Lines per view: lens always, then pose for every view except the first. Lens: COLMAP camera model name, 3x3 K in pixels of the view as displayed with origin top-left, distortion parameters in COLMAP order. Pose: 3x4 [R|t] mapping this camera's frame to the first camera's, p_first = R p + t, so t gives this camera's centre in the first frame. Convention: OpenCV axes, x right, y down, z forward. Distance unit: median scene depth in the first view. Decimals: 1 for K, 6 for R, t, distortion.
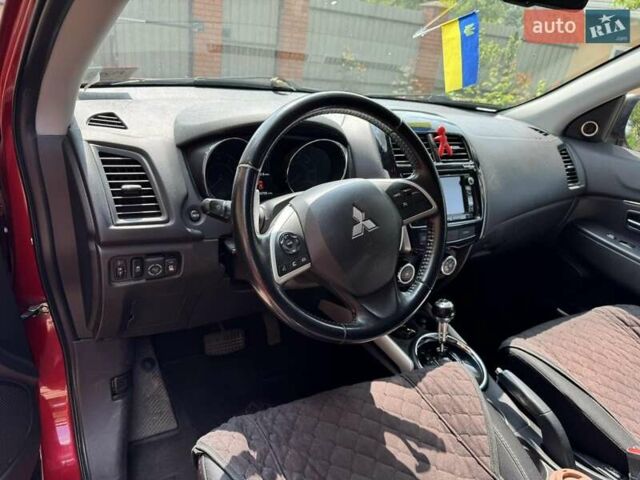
lens RADIAL K [[398.0, 0, 320.0], [0, 398.0, 240.0], [0, 0, 1]] dist [0.043596, -0.000070]
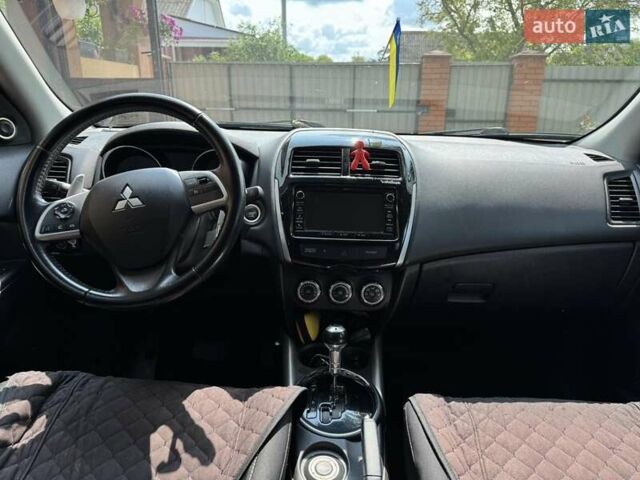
lens RADIAL K [[398.0, 0, 320.0], [0, 398.0, 240.0], [0, 0, 1]] dist [0.043596, -0.000070]
pose [[0.884350, 0.054285, -0.463657, 0.682551], [-0.131645, 0.981906, -0.136129, 0.091964], [0.447878, 0.181424, 0.875495, 0.172539]]
